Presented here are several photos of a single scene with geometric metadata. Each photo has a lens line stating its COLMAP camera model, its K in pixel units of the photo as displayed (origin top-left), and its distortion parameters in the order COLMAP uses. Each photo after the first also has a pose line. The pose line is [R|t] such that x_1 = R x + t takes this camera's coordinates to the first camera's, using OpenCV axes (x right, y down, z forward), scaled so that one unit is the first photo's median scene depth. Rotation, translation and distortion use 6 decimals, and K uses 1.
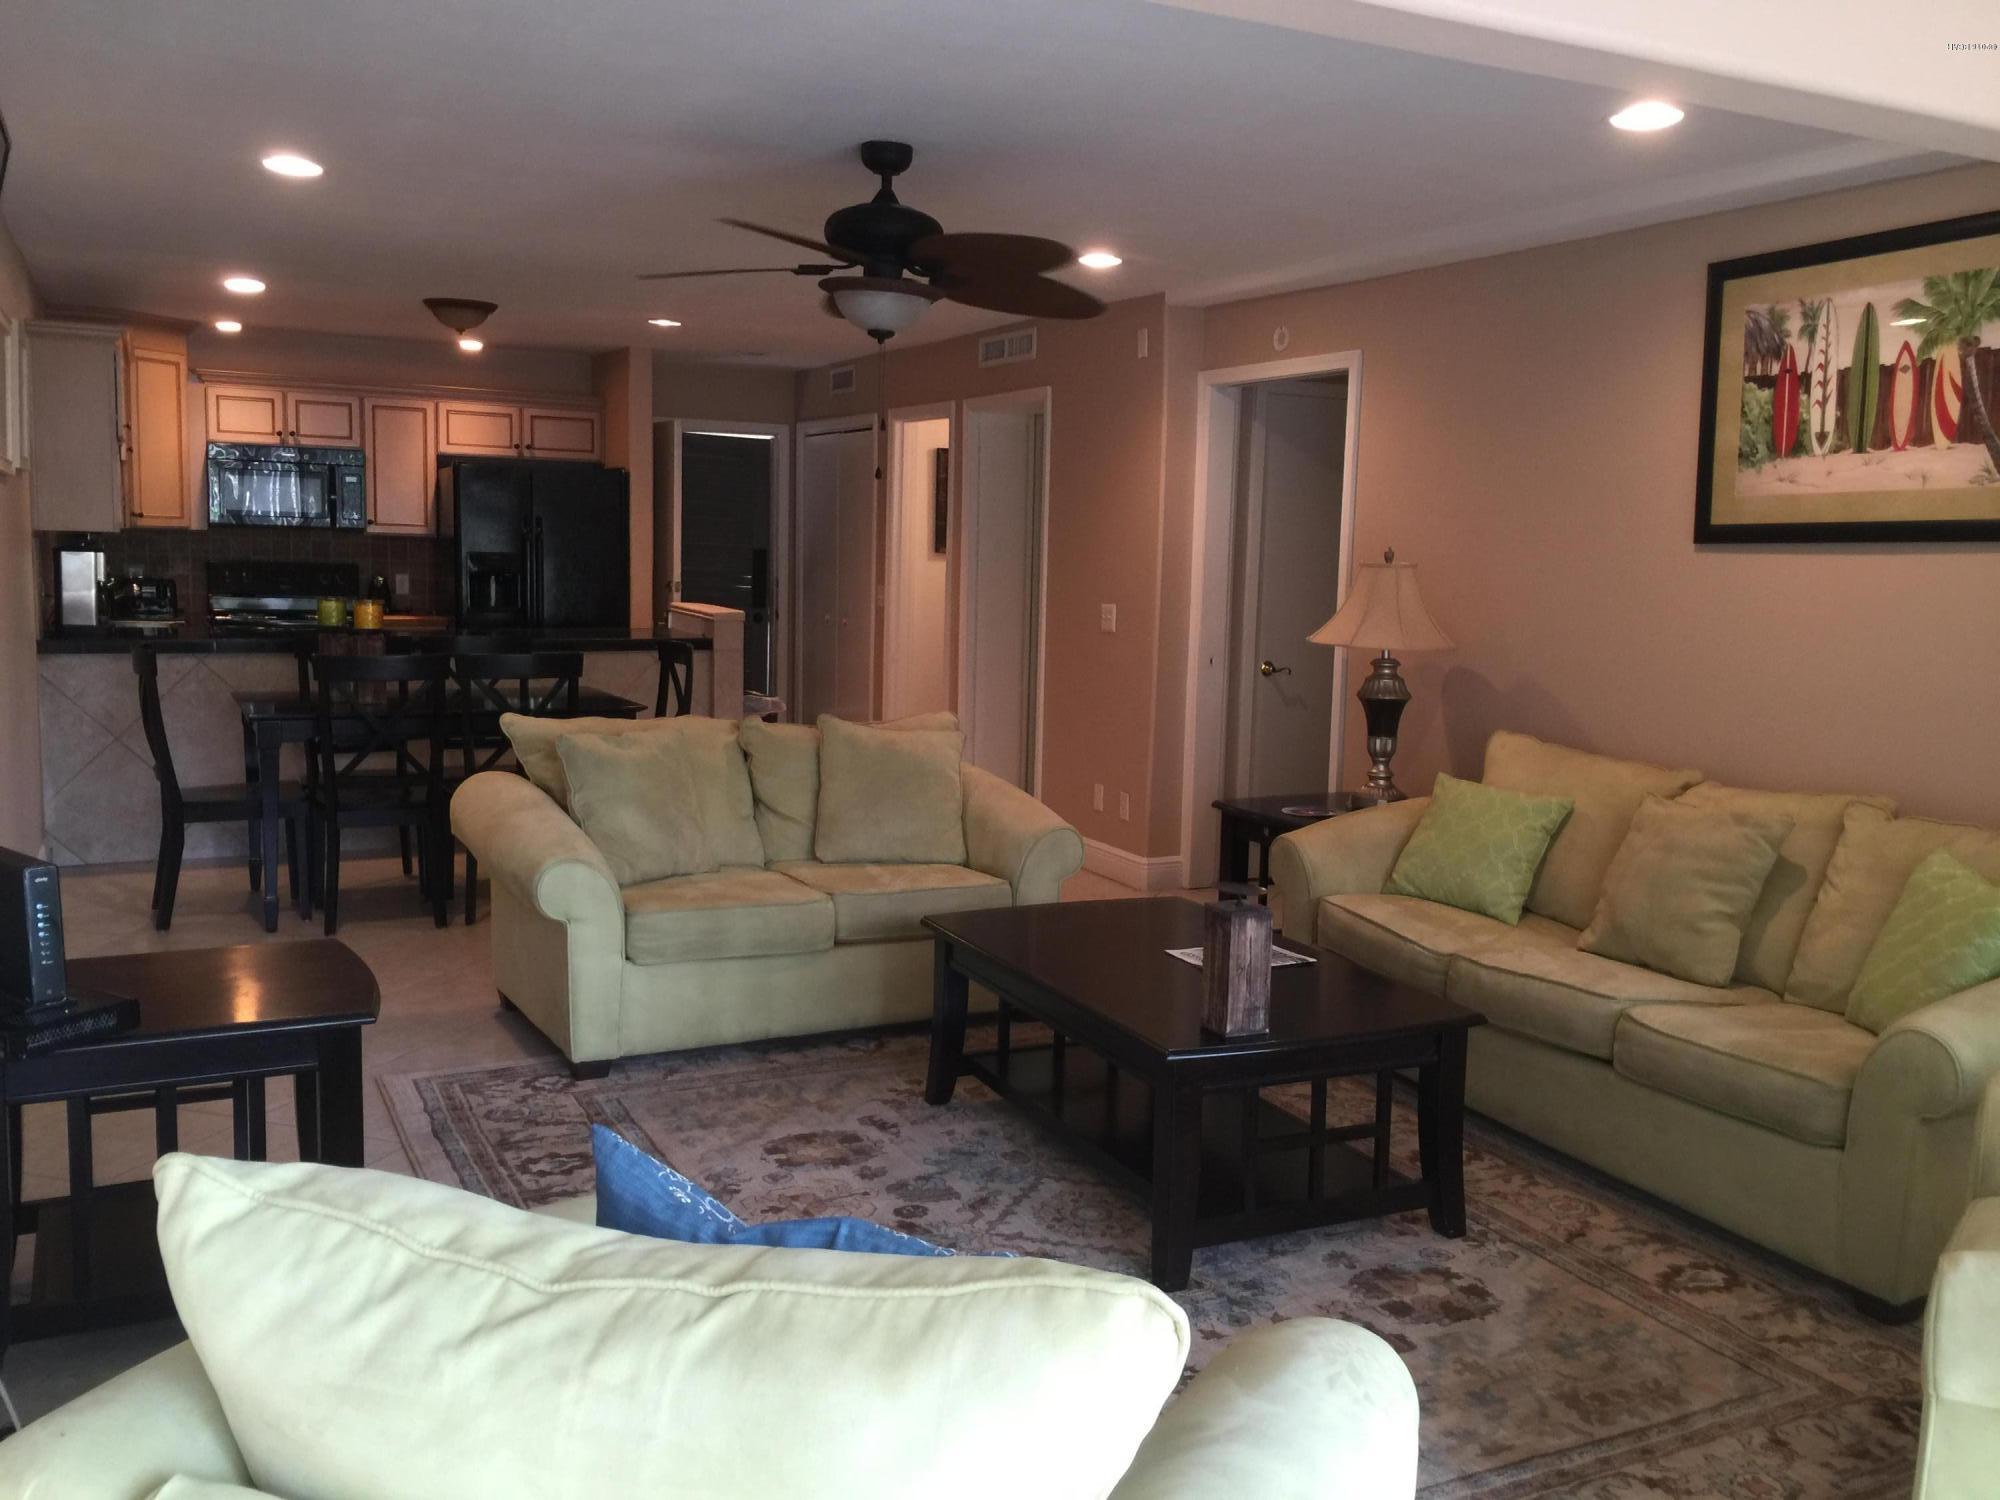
lens RADIAL K [[1757.6, 0, 1000.0], [0, 1757.6, 750.0], [0, 0, 1]] dist [0.116878, -0.187480]
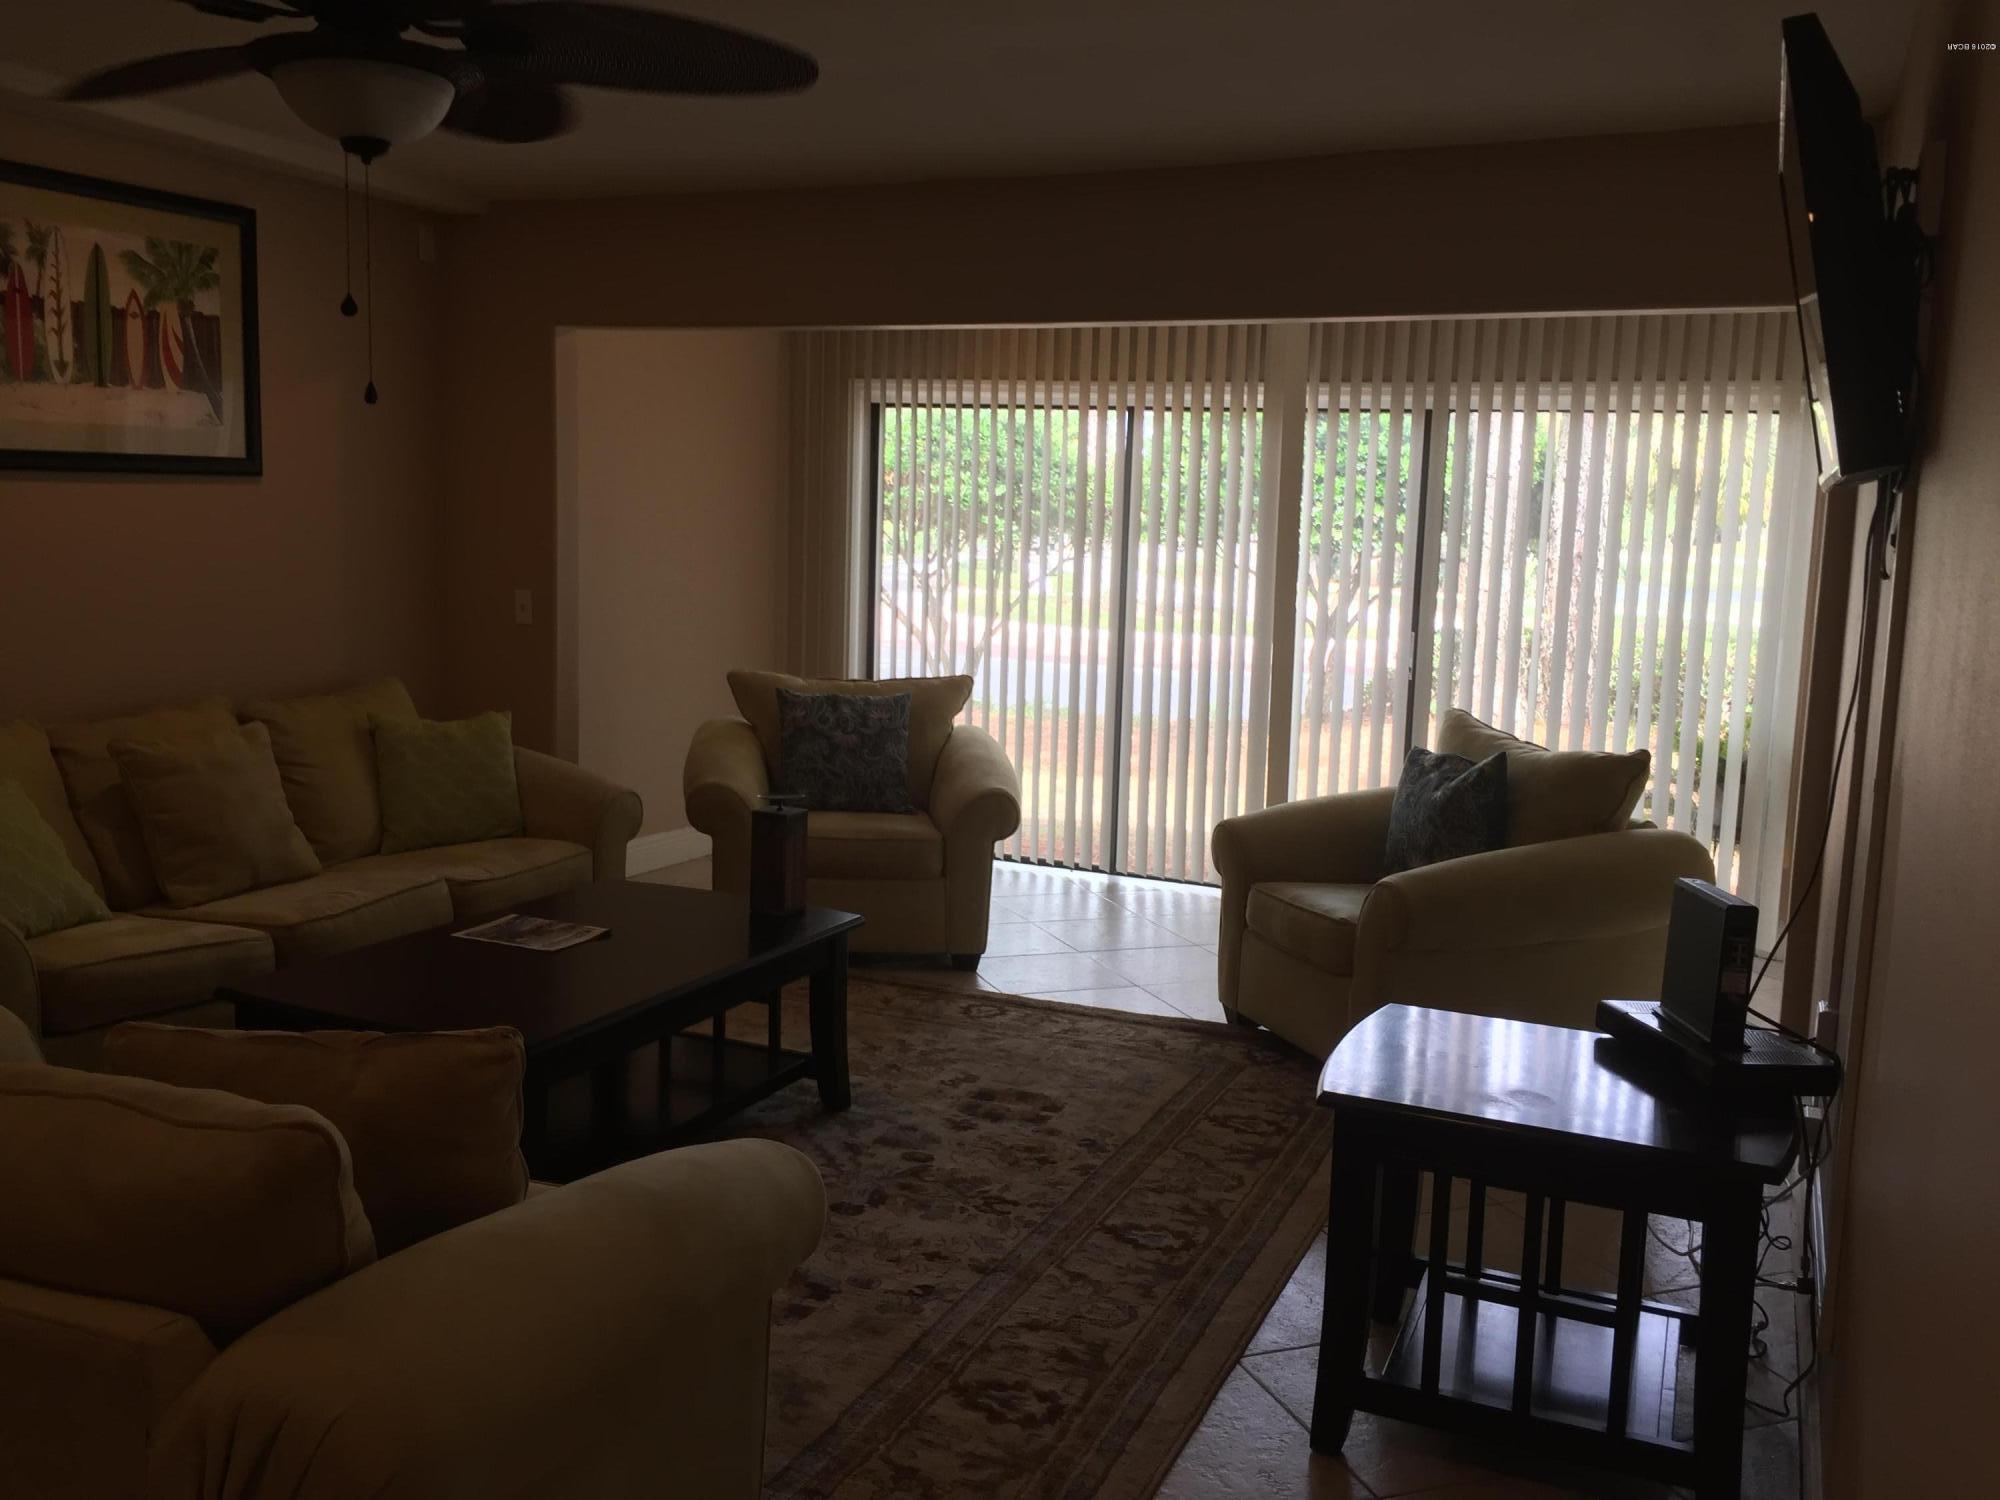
lens RADIAL K [[1757.6, 0, 1000.0], [0, 1757.6, 750.0], [0, 0, 1]] dist [0.116878, -0.187480]
pose [[-0.644974, -0.149337, 0.749471, -0.688294], [0.031507, 0.974690, 0.221327, -0.174279], [-0.763554, 0.166364, -0.623945, 1.290400]]
